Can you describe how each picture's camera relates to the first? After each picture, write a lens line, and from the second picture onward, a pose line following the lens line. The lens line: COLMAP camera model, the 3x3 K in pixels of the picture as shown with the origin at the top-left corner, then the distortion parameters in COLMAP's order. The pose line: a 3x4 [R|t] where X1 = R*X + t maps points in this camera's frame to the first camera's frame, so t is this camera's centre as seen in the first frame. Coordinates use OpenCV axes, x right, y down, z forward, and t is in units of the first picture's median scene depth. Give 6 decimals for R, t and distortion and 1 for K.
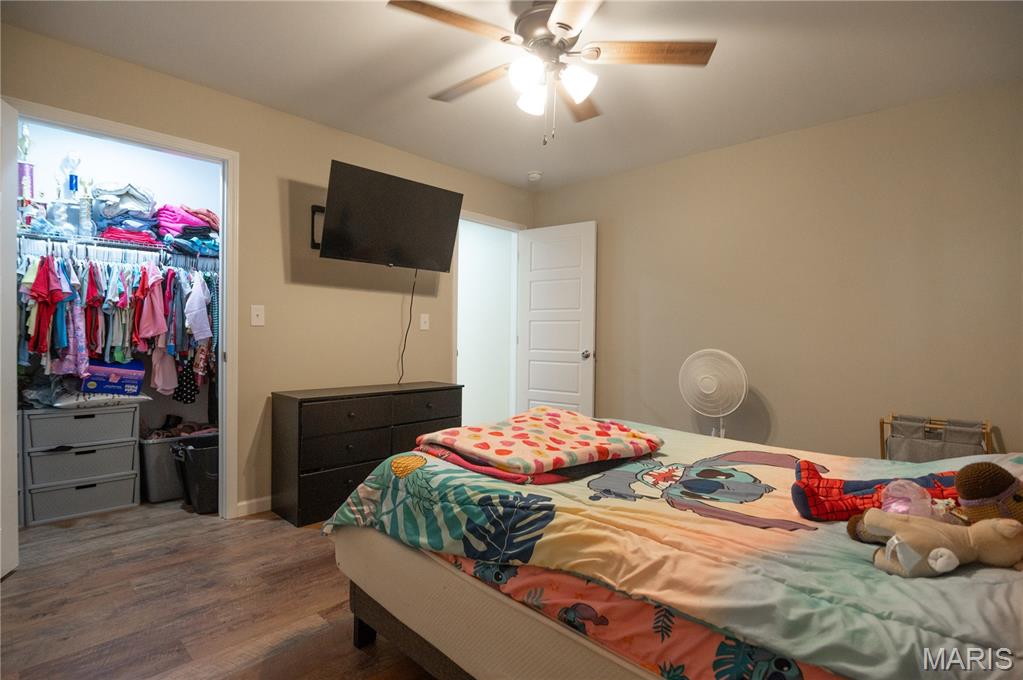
lens RADIAL K [[518.9, 0, 511.5], [0, 518.9, 340.0], [0, 0, 1]] dist [-0.014482, -0.000312]
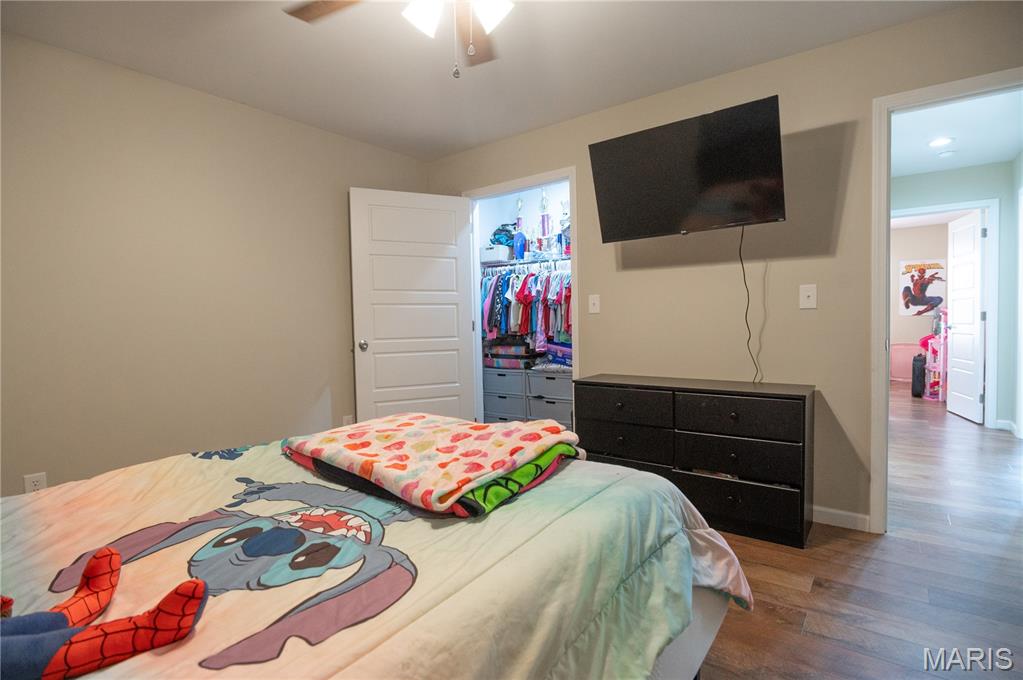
lens RADIAL K [[518.9, 0, 511.5], [0, 518.9, 340.0], [0, 0, 1]] dist [-0.014482, -0.000312]
pose [[0.074660, 0.022624, -0.996952, 0.662573], [0.010946, 0.999664, 0.023505, 0.002467], [0.997149, -0.012667, 0.074387, 0.790298]]
